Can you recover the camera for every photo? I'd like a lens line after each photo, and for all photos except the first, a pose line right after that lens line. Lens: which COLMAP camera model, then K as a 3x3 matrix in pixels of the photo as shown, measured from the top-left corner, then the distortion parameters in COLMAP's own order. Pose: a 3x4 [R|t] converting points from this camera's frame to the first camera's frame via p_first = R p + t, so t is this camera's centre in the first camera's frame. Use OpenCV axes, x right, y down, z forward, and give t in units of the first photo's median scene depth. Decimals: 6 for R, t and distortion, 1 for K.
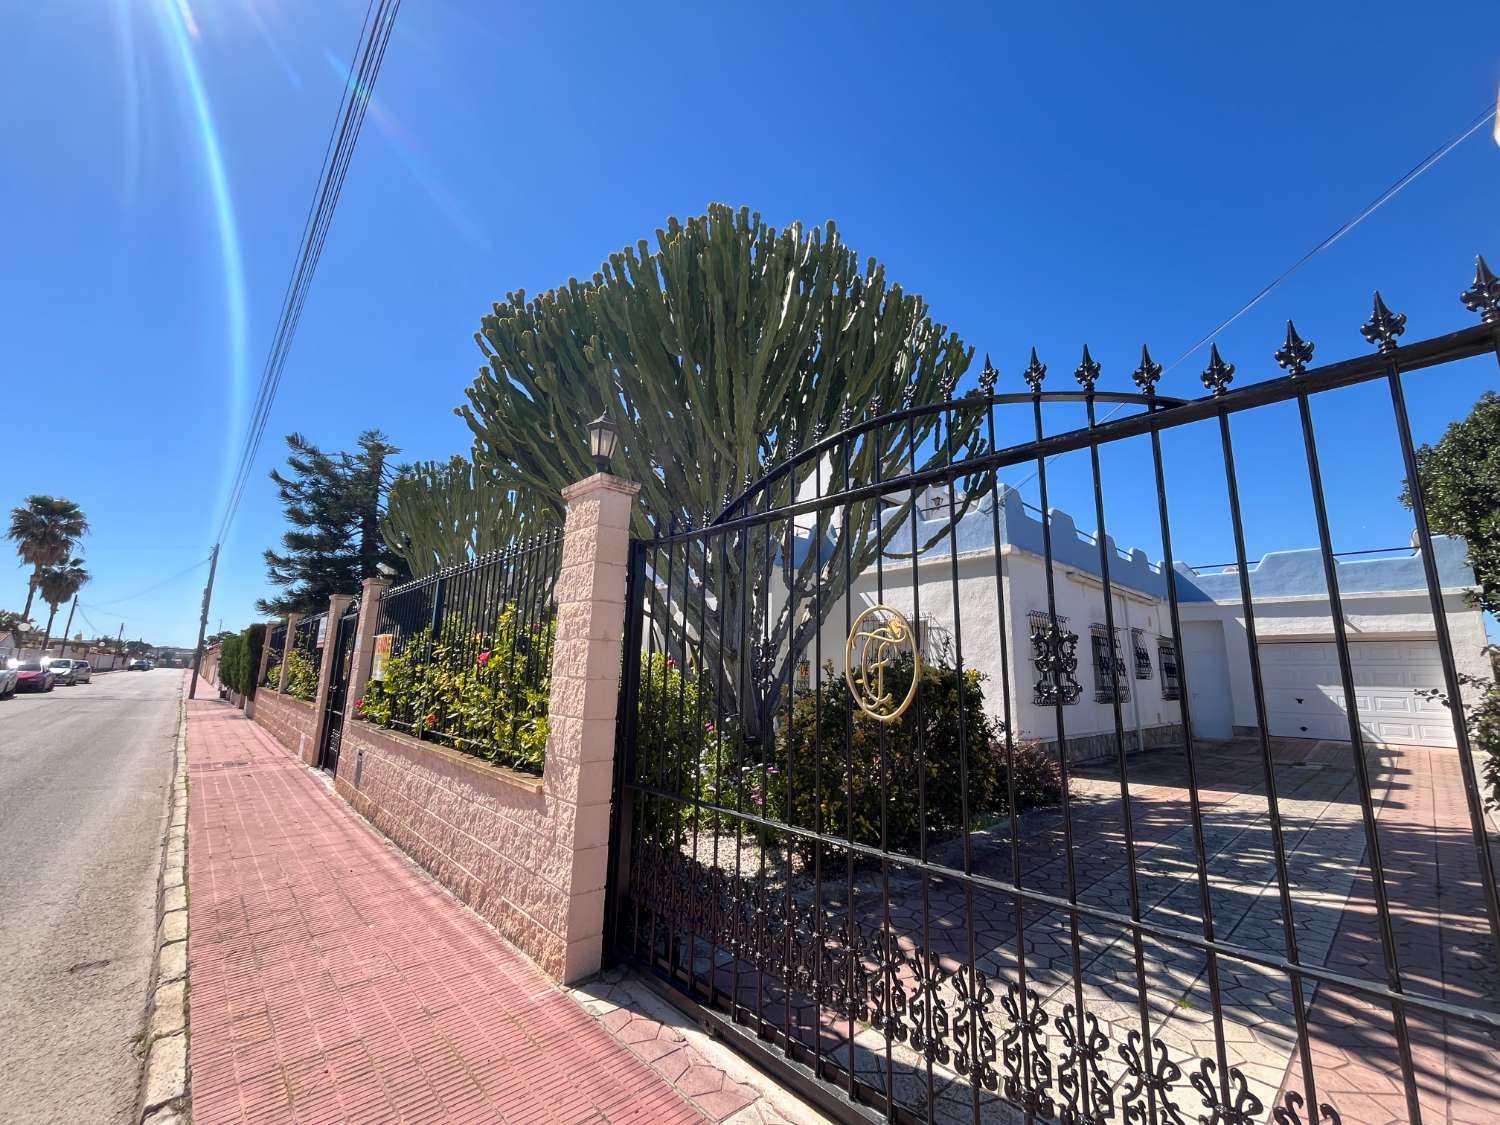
lens RADIAL K [[603.7, 0, 754.0], [0, 603.7, 559.3], [0, 0, 1]] dist [-0.003950, 0.000009]
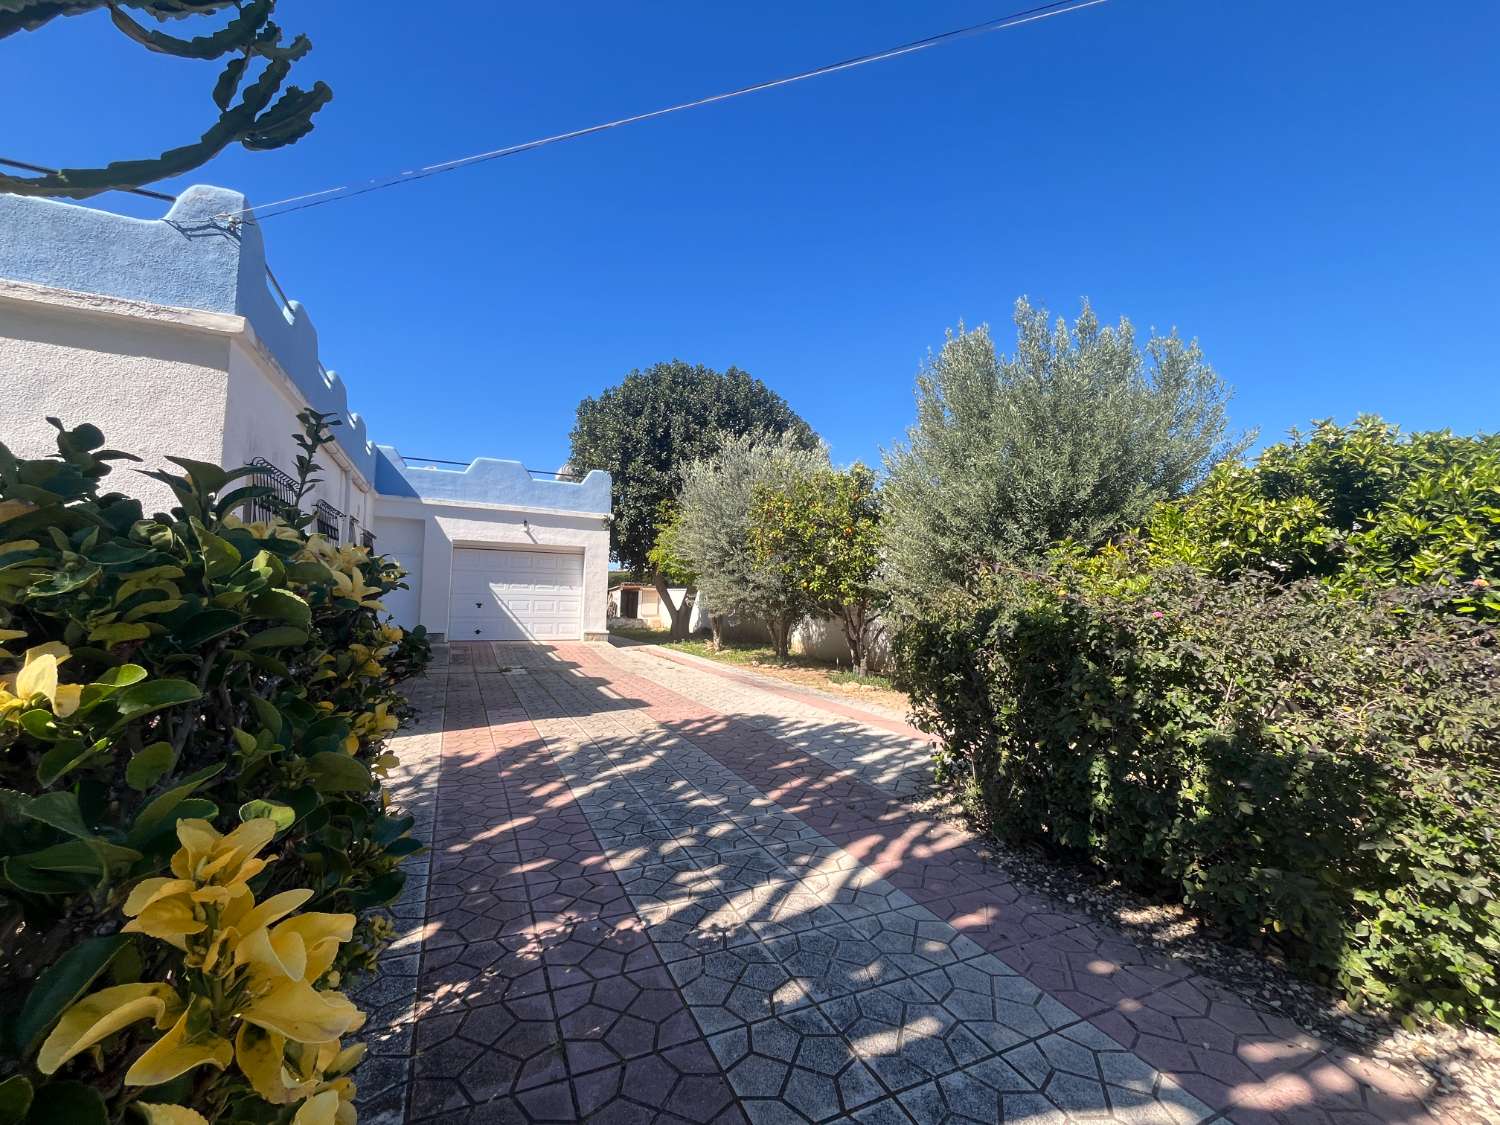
lens RADIAL K [[603.7, 0, 752.9], [0, 603.7, 564.8], [0, 0, 1]] dist [-0.003950, 0.000009]
pose [[0.267177, 0.036596, 0.962952, 0.041567], [-0.197775, 0.980089, 0.017626, 0.057355], [-0.943134, -0.195157, 0.269095, 0.297809]]
